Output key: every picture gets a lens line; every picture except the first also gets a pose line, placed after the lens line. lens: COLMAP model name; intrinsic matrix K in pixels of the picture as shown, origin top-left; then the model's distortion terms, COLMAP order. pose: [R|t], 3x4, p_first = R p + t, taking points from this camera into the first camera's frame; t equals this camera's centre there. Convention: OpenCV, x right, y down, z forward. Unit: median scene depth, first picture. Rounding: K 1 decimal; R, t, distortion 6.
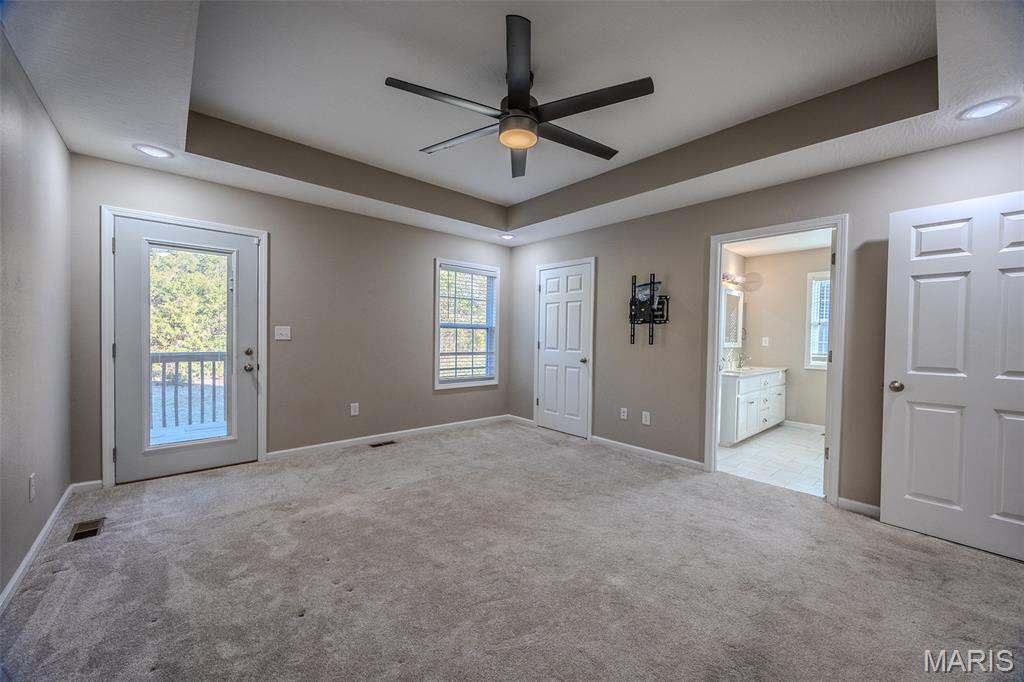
lens RADIAL K [[391.6, 0, 515.5], [0, 391.6, 342.3], [0, 0, 1]] dist [-0.001934, -0.000245]
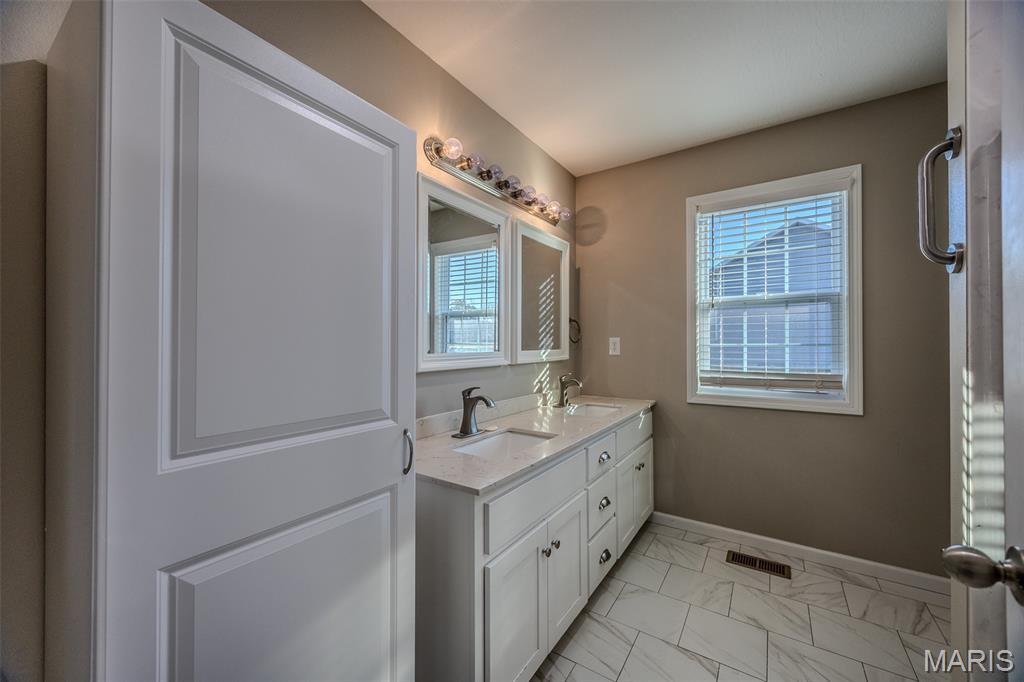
lens RADIAL K [[391.6, 0, 515.5], [0, 391.6, 342.3], [0, 0, 1]] dist [-0.001934, -0.000245]
pose [[0.967280, -0.018460, 0.253040, 0.408734], [0.023611, 0.999571, -0.017336, -0.001300], [-0.252612, 0.022744, 0.967300, 0.577098]]
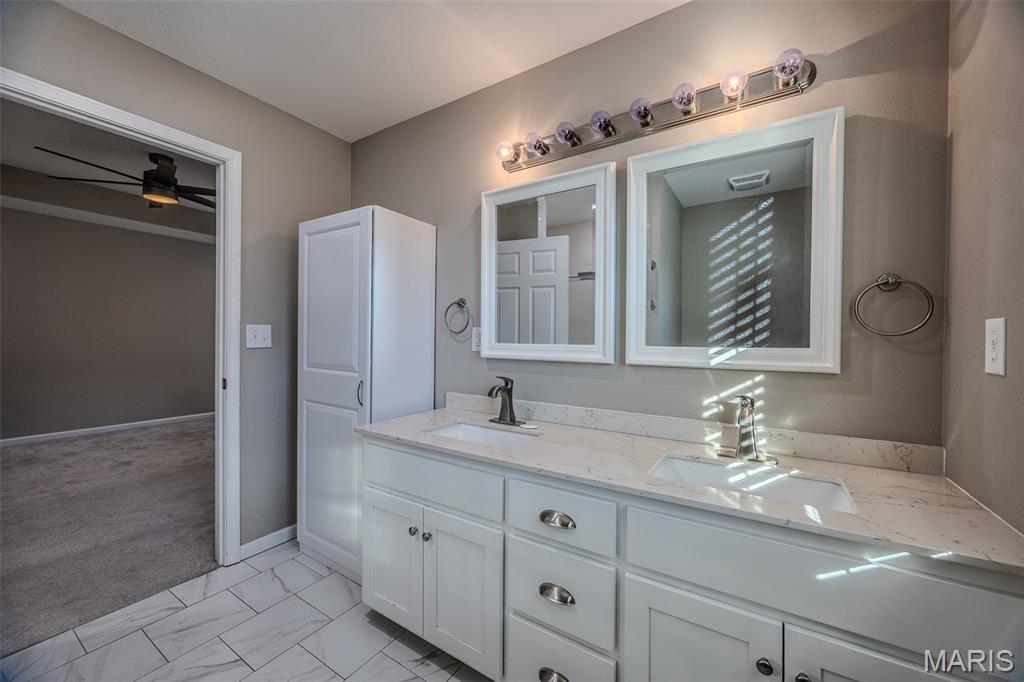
lens RADIAL K [[383.3, 0, 509.7], [0, 383.3, 340.8], [0, 0, 1]] dist [-0.010080, 0.000114]
pose [[0.272479, -0.007618, -0.962132, 0.746995], [-0.025169, 0.999570, -0.015042, 0.003717], [0.961832, 0.028315, 0.272170, 0.801325]]
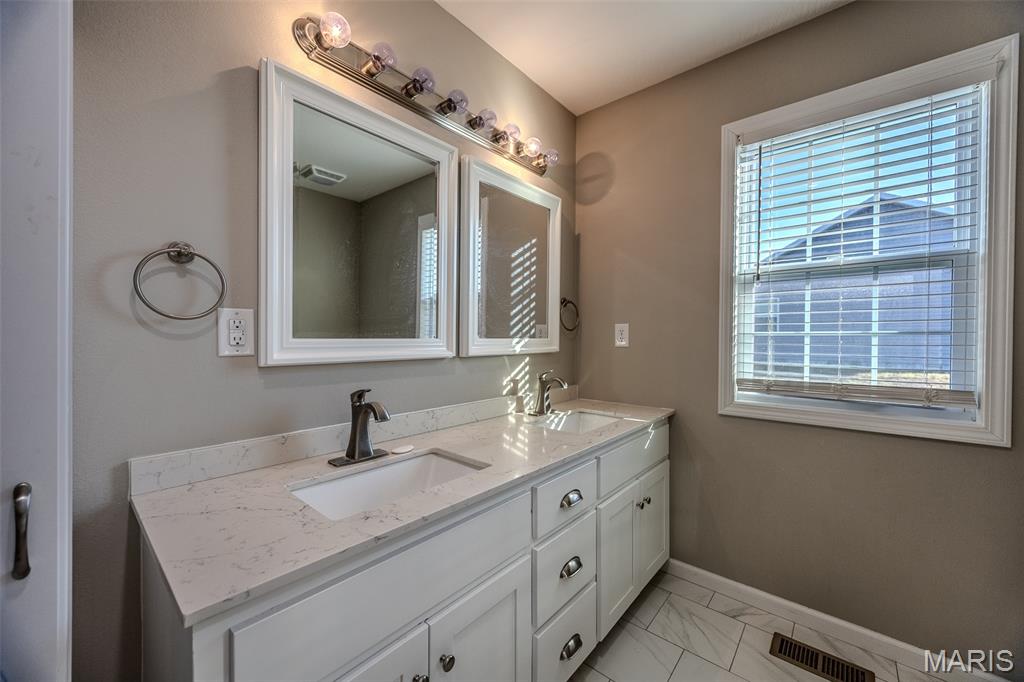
lens RADIAL K [[394.4, 0, 516.6], [0, 394.4, 342.4], [0, 0, 1]] dist [-0.000651, 0.000070]
pose [[0.989820, -0.013356, 0.141697, 0.502749], [0.013971, 0.999897, -0.003352, 0.004958], [-0.141638, 0.005298, 0.989904, 0.666184]]
